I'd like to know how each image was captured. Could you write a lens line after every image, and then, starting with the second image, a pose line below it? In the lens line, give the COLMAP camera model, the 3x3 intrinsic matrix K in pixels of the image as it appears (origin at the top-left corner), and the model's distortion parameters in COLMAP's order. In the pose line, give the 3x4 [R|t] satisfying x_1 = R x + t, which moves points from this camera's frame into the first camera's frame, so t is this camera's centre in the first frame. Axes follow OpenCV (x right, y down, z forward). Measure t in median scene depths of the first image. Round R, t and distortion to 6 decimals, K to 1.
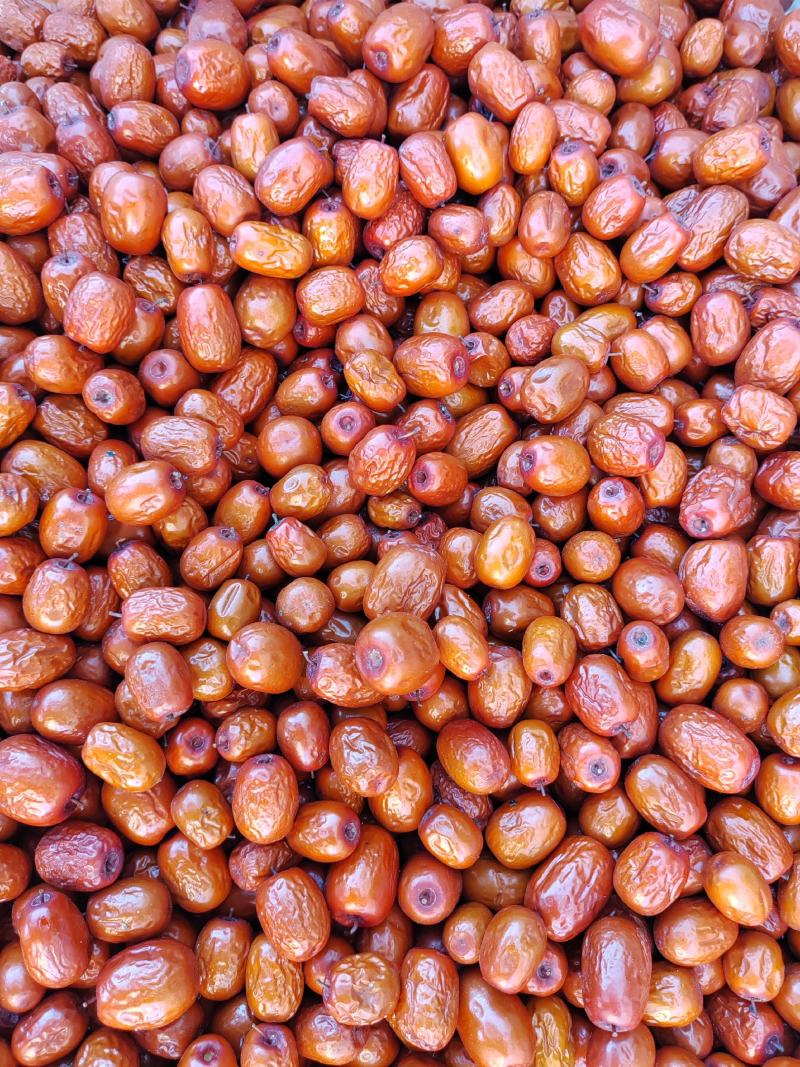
lens RADIAL K [[786.4, 0, 400.0], [0, 786.4, 533.5], [0, 0, 1]] dist [0.002510, 0.000545]
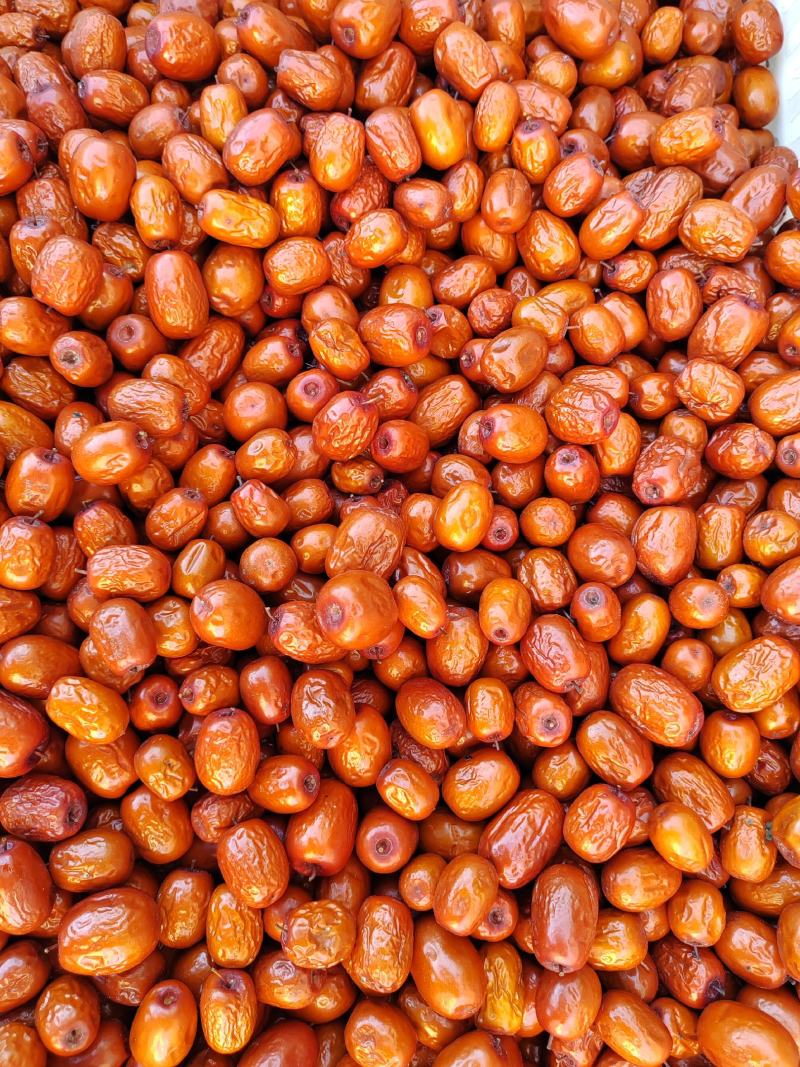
lens RADIAL K [[786.4, 0, 400.0], [0, 786.4, 533.5], [0, 0, 1]] dist [0.002510, 0.000545]
pose [[0.999518, 0.009245, 0.029645, 0.019723], [-0.009327, 0.999953, 0.002633, 0.045133], [-0.029619, -0.002908, 0.999557, -0.028324]]
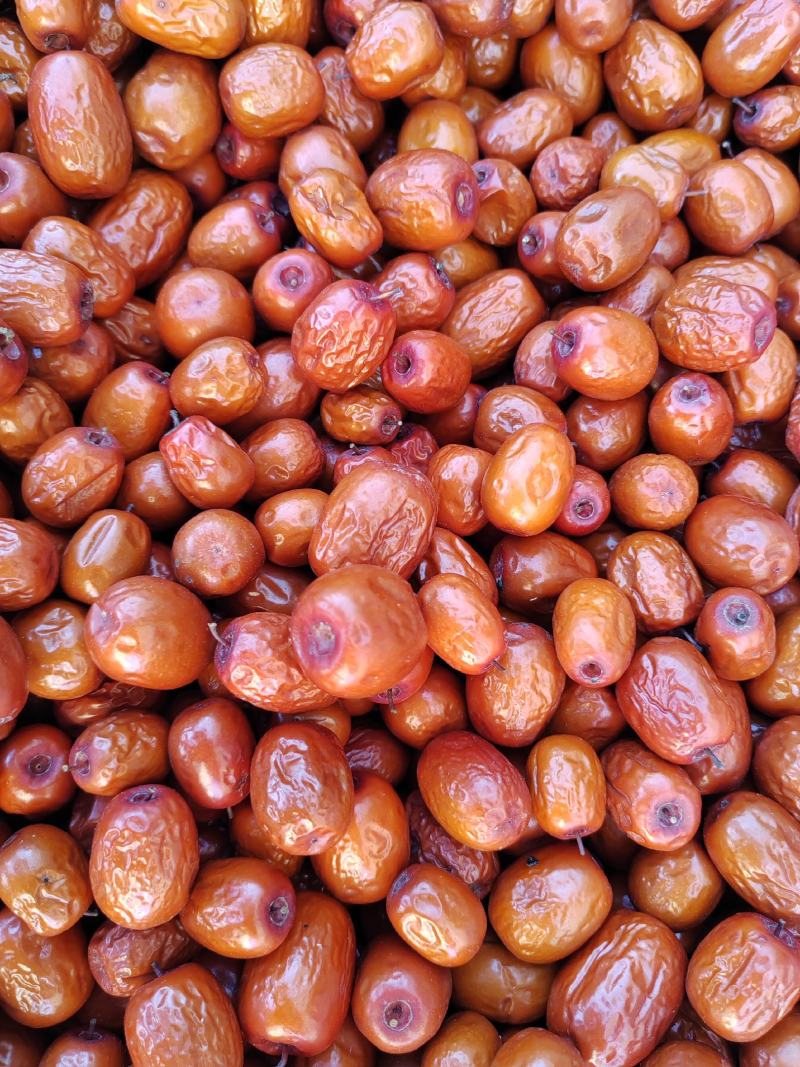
lens RADIAL K [[819.5, 0, 400.0], [0, 819.5, 533.5], [0, 0, 1]] dist [0.002061, -0.002928]
pose [[0.998954, 0.023545, 0.039209, 0.000831], [-0.024599, 0.999343, 0.026633, 0.053402], [-0.038556, -0.027569, 0.998876, 0.324284]]
